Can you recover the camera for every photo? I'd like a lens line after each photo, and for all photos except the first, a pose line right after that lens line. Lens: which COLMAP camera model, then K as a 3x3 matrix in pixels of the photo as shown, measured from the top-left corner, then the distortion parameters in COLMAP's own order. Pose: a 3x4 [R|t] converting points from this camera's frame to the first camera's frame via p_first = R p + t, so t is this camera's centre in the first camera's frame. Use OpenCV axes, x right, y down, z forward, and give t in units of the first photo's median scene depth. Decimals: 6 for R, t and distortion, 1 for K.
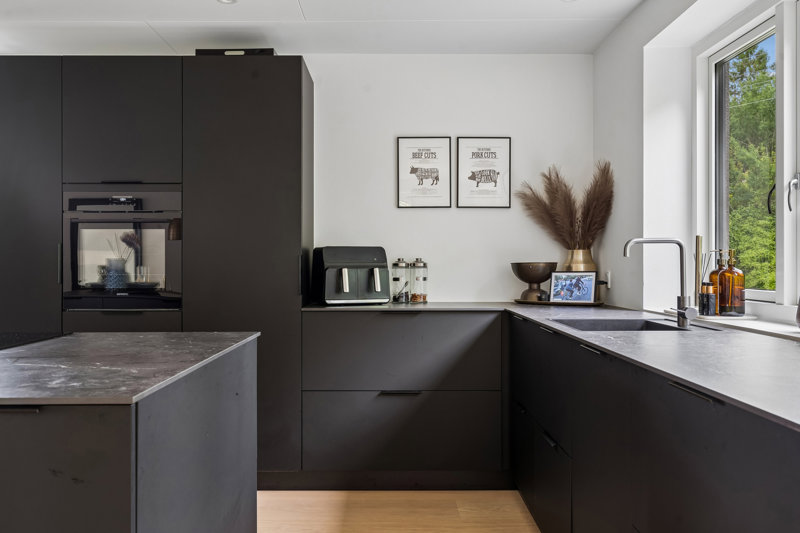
lens RADIAL K [[743.4, 0, 399.3], [0, 743.4, 266.0], [0, 0, 1]] dist [0.015086, 0.000000]
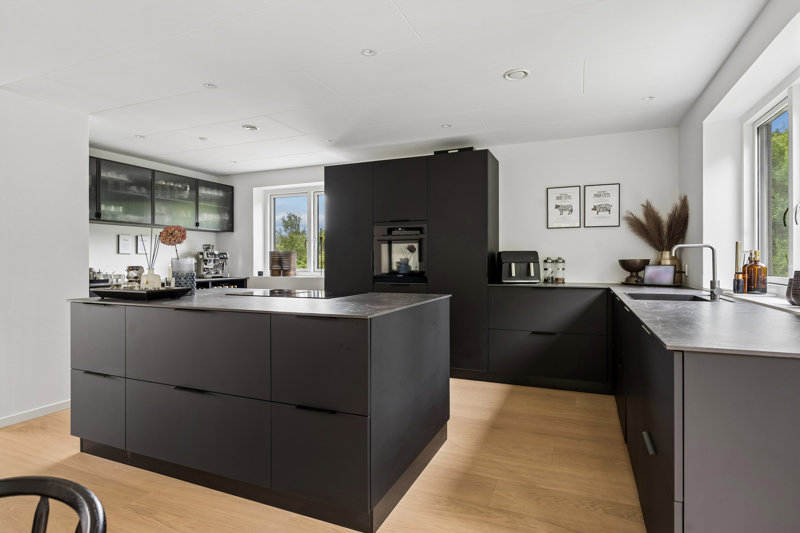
lens RADIAL K [[428.8, 0, 400.1], [0, 428.8, 264.4], [0, 0, 1]] dist [-0.000419, -0.000567]
pose [[0.917645, 0.001394, -0.397399, 0.088837], [0.000747, 0.999986, 0.005233, 0.000784], [0.397400, -0.005099, 0.917631, -0.070615]]
